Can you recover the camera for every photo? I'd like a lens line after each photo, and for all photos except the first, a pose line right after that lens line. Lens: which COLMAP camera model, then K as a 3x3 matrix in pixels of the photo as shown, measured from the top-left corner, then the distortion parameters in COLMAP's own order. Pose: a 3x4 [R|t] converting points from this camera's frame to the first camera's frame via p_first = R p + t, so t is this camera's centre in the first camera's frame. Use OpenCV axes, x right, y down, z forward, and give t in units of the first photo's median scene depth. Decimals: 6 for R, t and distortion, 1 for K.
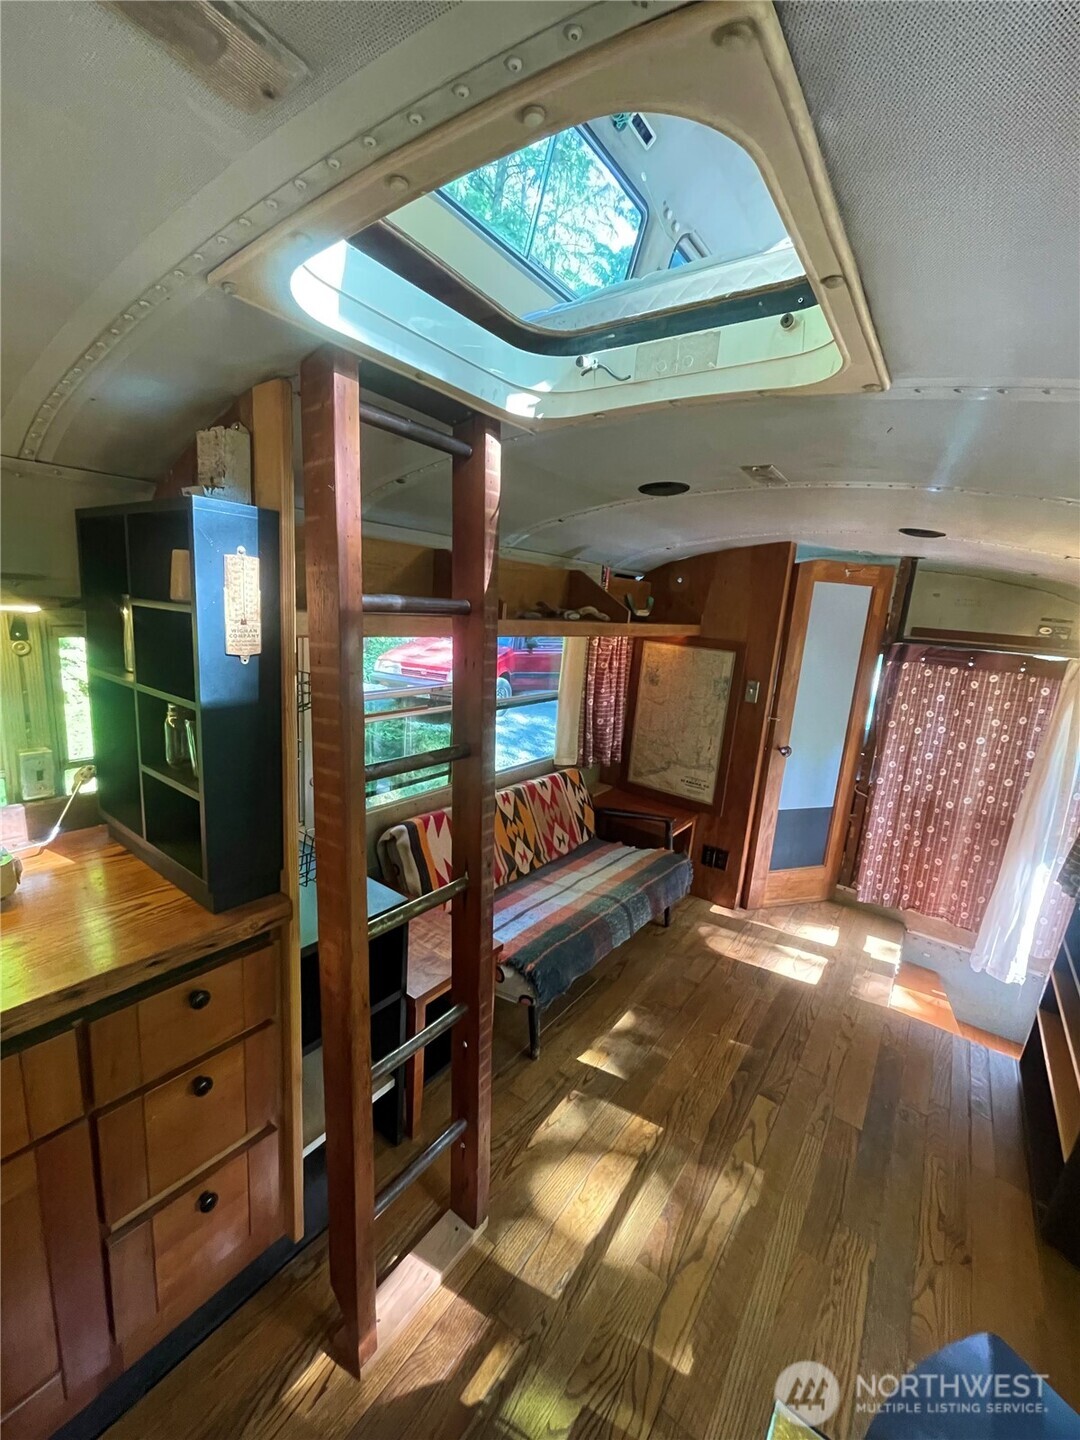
lens RADIAL K [[580.8, 0, 541.7], [0, 580.8, 722.4], [0, 0, 1]] dist [-0.001711, -0.000288]
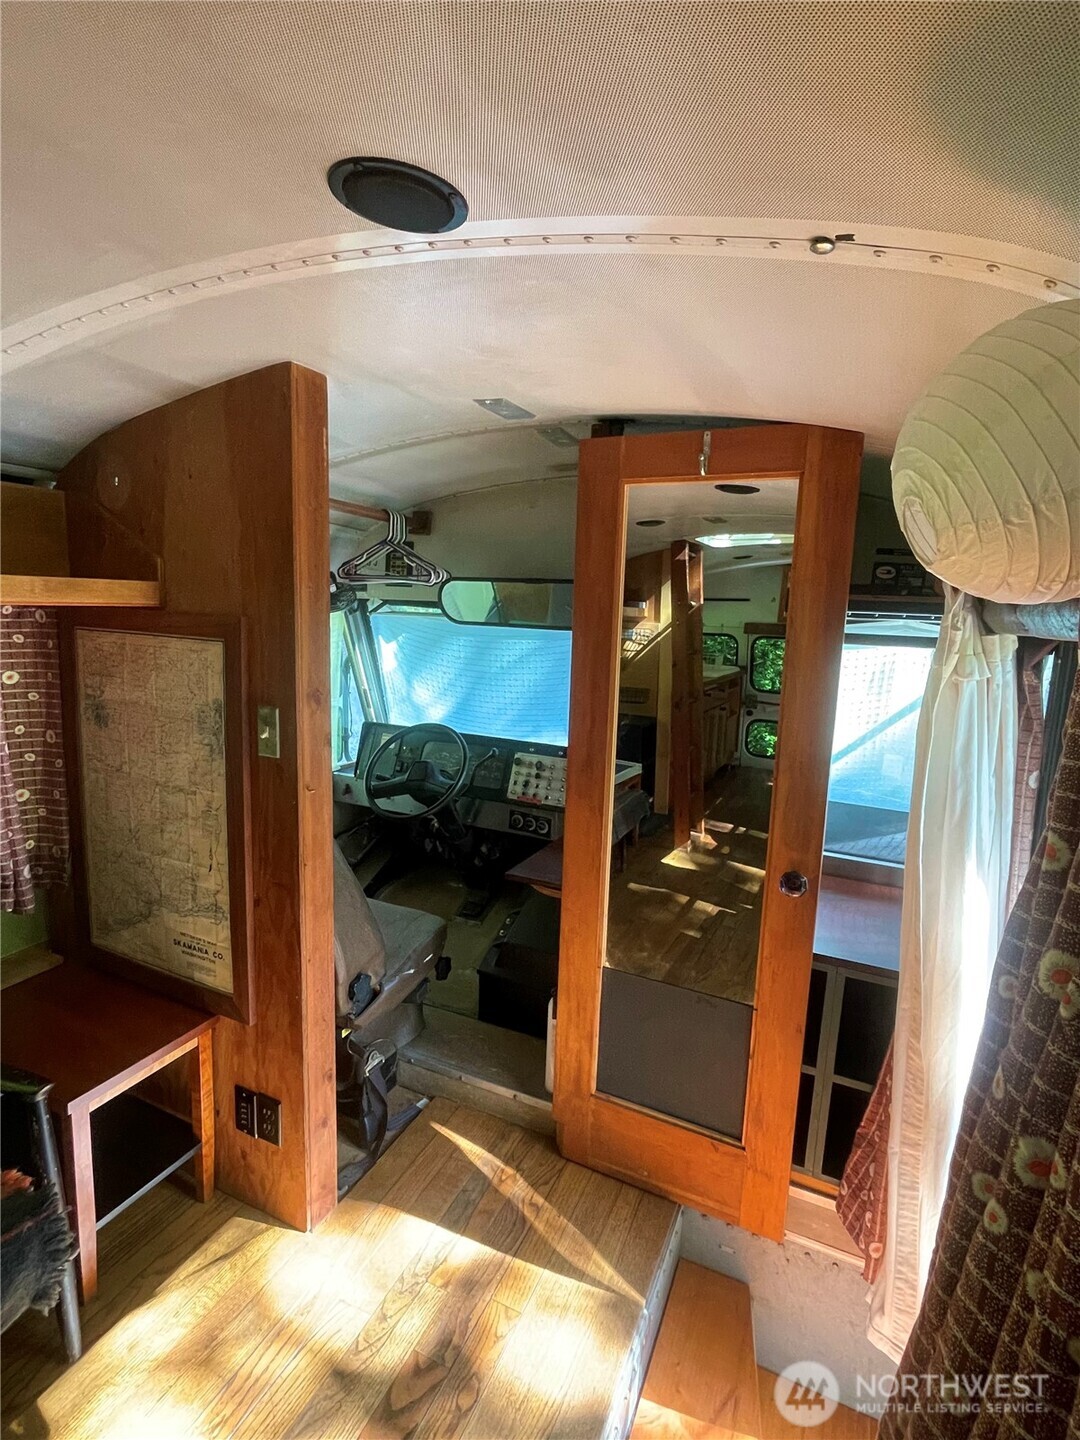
lens RADIAL K [[718.6, 0, 537.1], [0, 718.6, 718.5], [0, 0, 1]] dist [-0.004372, -0.000761]
pose [[0.979010, -0.069798, 0.191488, 0.456412], [0.077187, 0.996522, -0.031393, -0.031673], [-0.188631, 0.045514, 0.980993, 0.458389]]
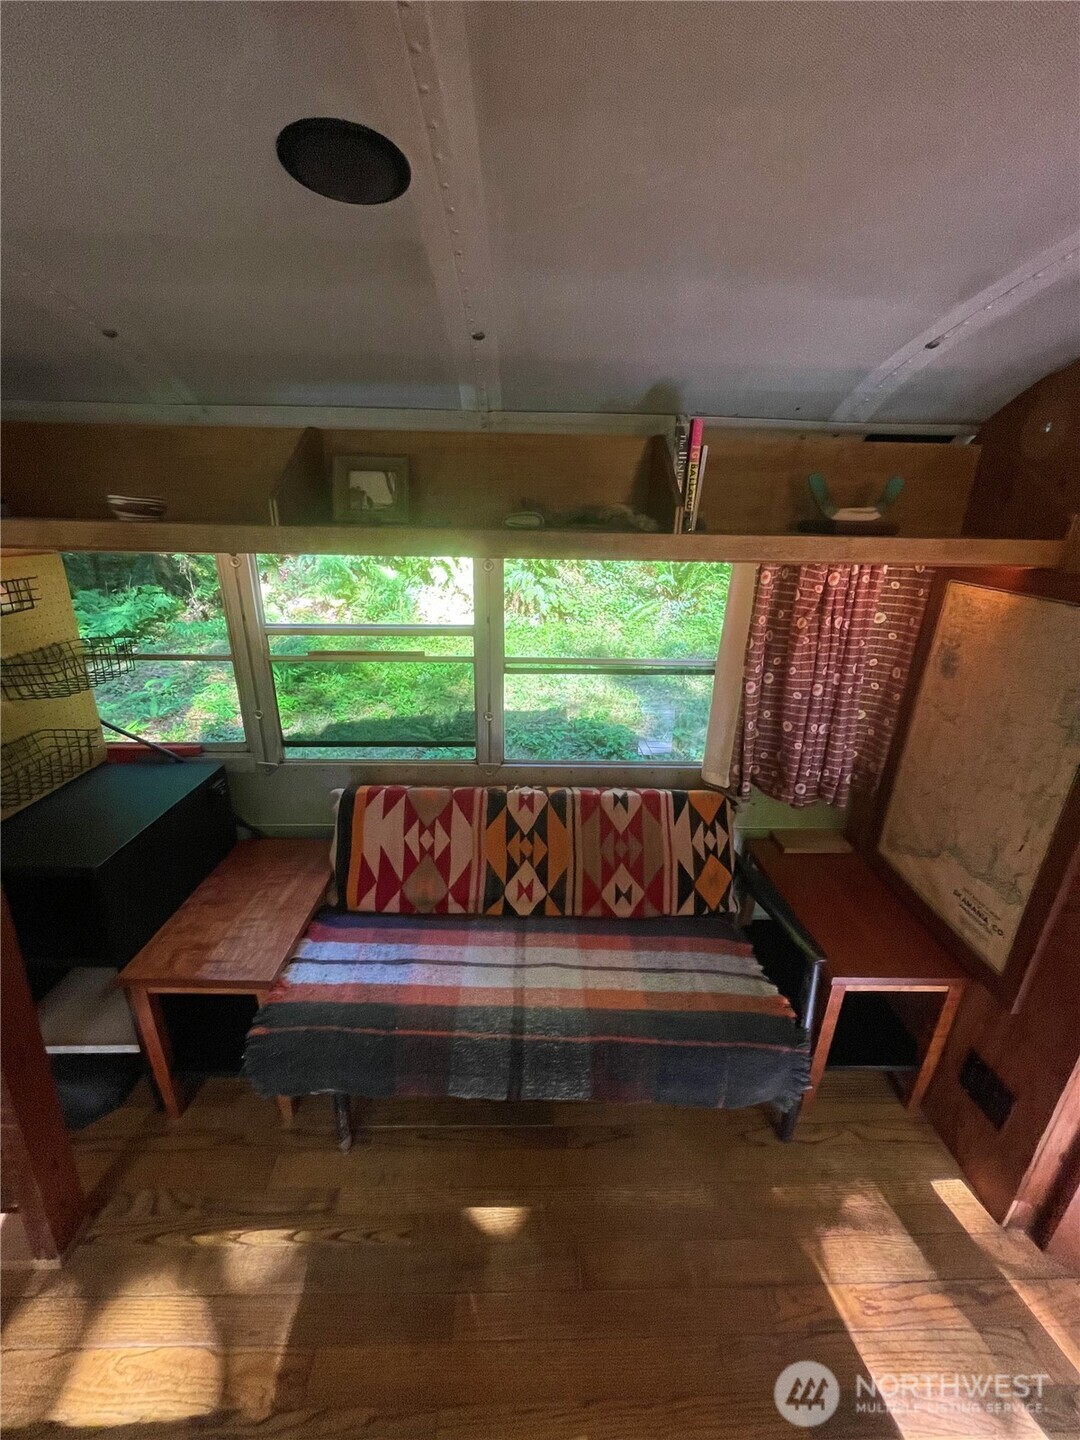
lens RADIAL K [[580.8, 0, 541.7], [0, 580.8, 722.4], [0, 0, 1]] dist [-0.001711, -0.000288]
pose [[0.611119, 0.215578, -0.761617, 0.397630], [-0.136387, 0.976485, 0.166961, -0.068784], [0.779700, 0.001841, 0.626150, 0.506769]]
